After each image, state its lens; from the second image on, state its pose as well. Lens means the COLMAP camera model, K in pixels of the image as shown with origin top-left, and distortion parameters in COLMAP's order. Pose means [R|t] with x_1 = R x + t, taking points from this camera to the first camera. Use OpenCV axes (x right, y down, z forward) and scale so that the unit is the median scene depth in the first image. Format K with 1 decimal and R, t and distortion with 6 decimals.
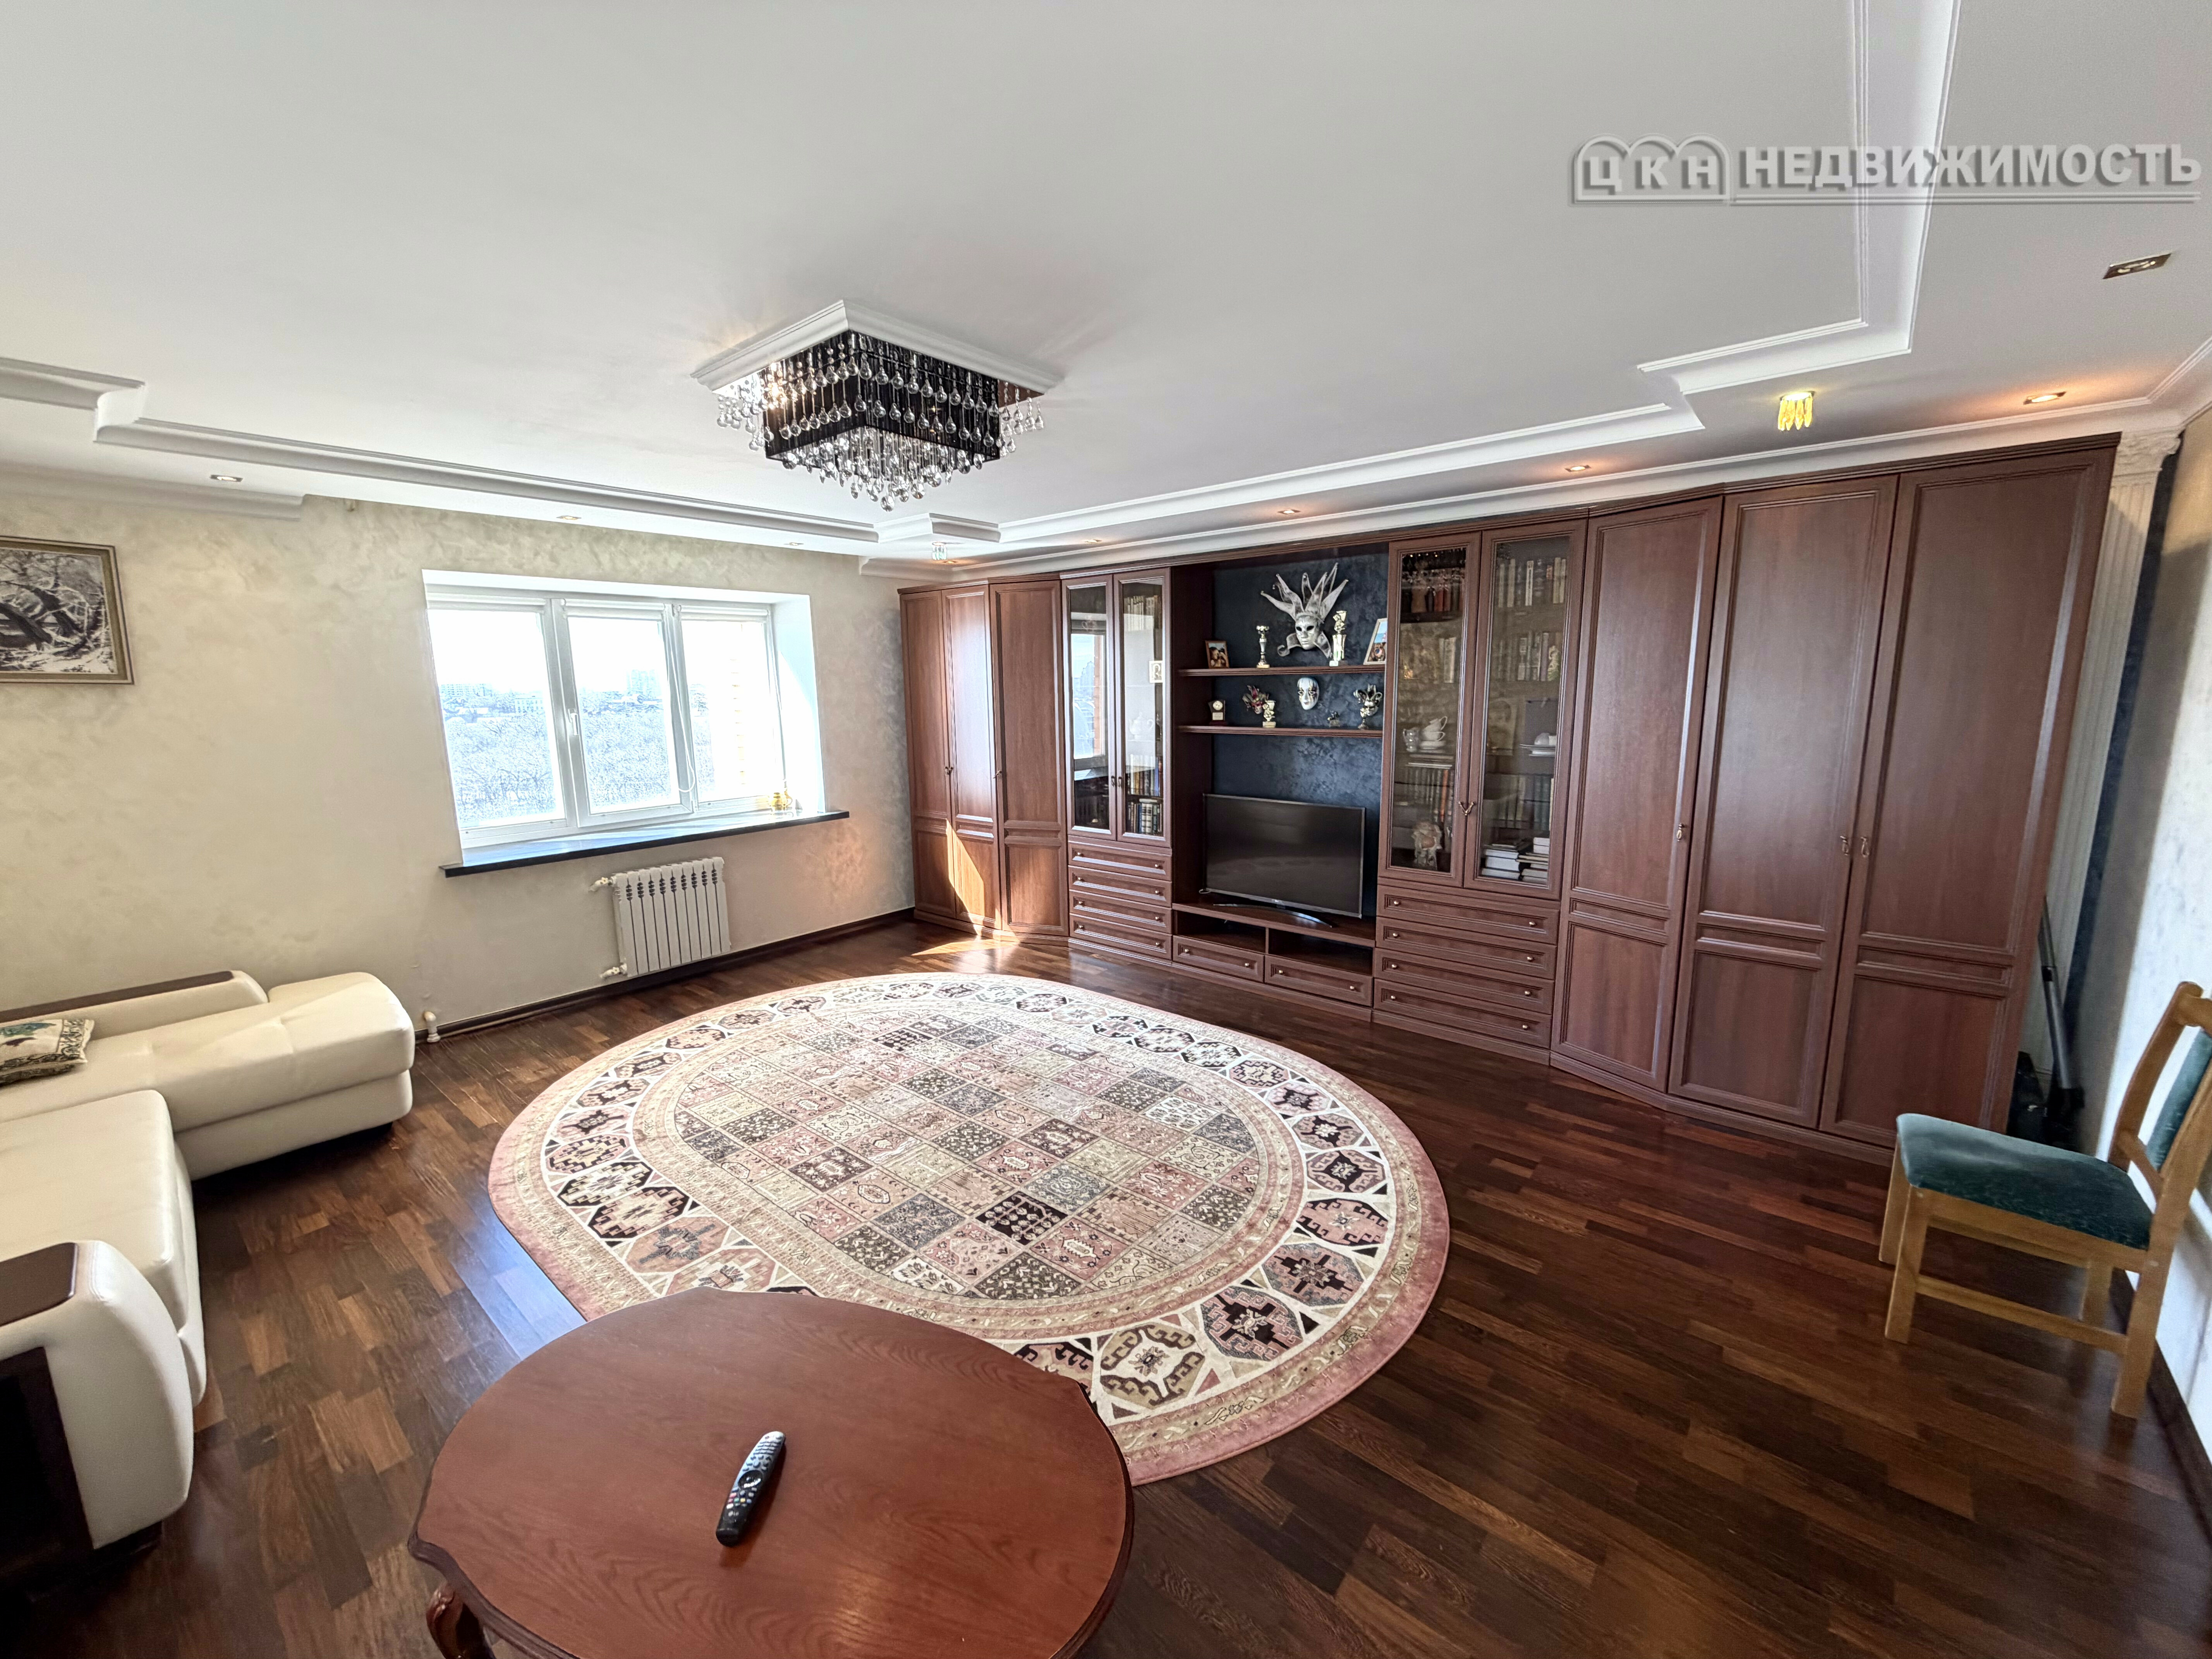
lens RADIAL K [[881.7, 0, 1096.8], [0, 881.7, 826.9], [0, 0, 1]] dist [0.002066, -0.000471]
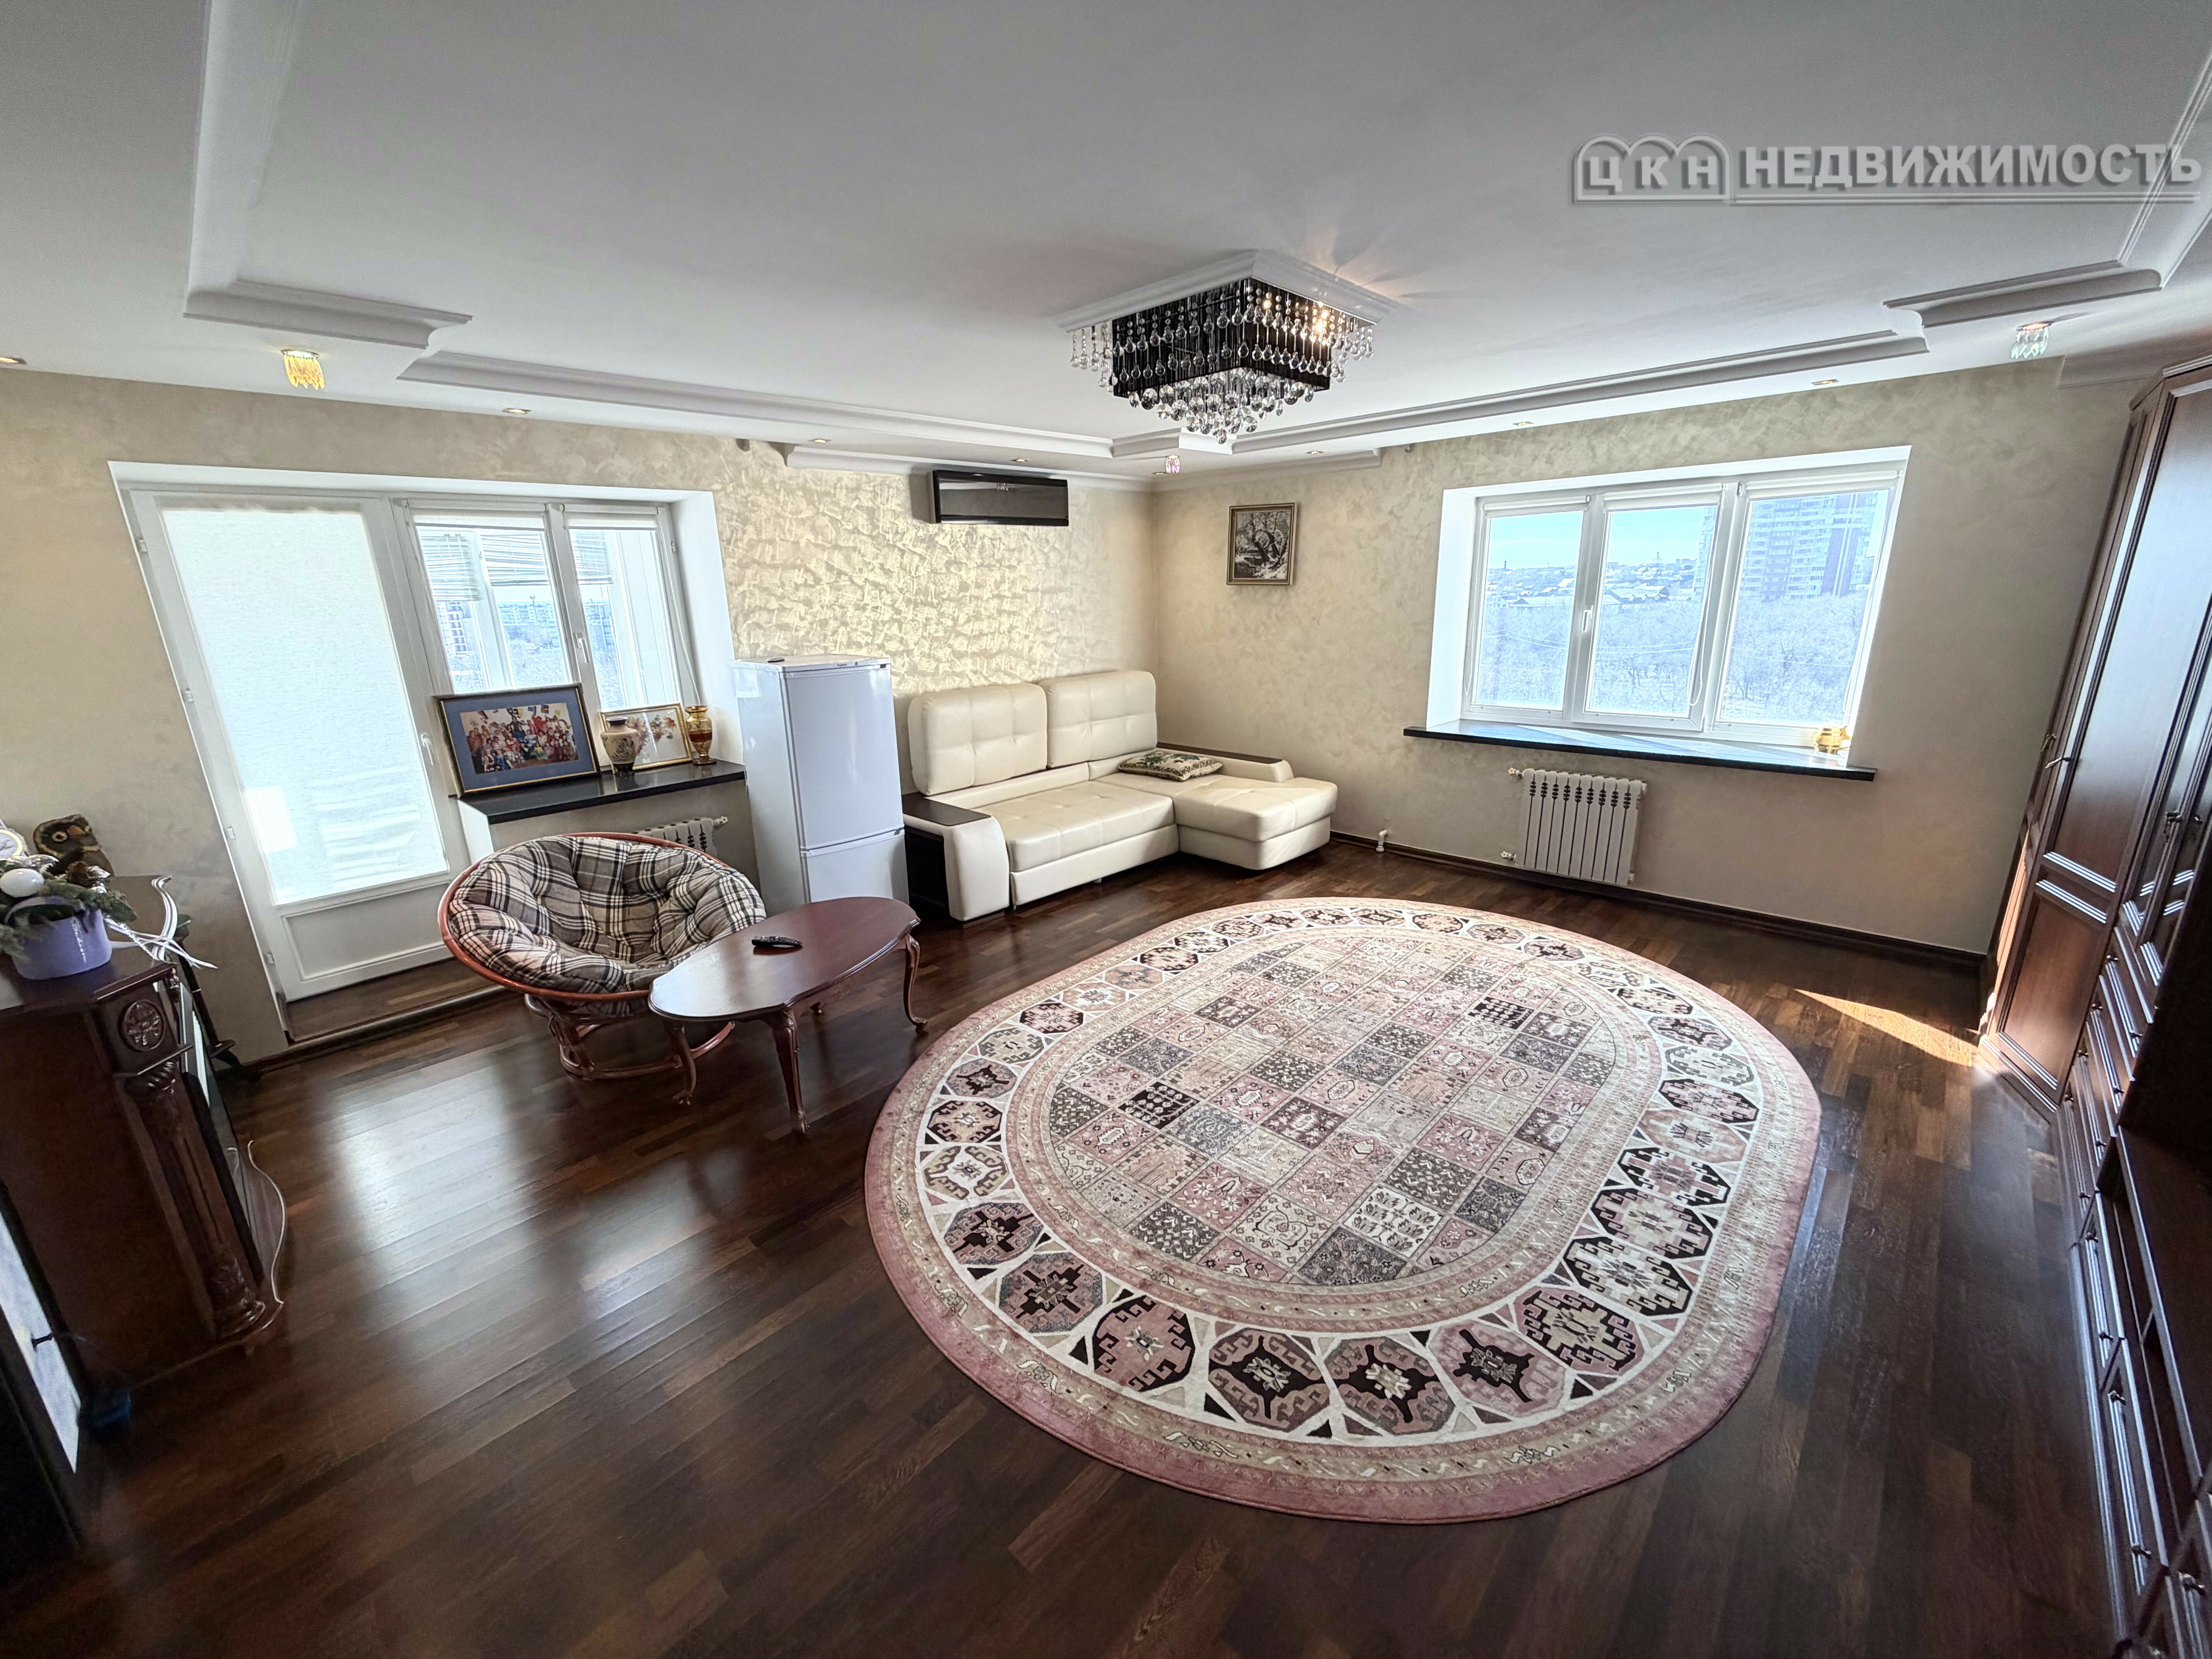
lens RADIAL K [[881.7, 0, 1096.8], [0, 881.7, 826.9], [0, 0, 1]] dist [0.002066, -0.000471]
pose [[-0.057404, 0.283099, -0.957371, 0.651227], [-0.135704, 0.947840, 0.288417, -0.145149], [0.989085, 0.146475, -0.015992, 0.659106]]
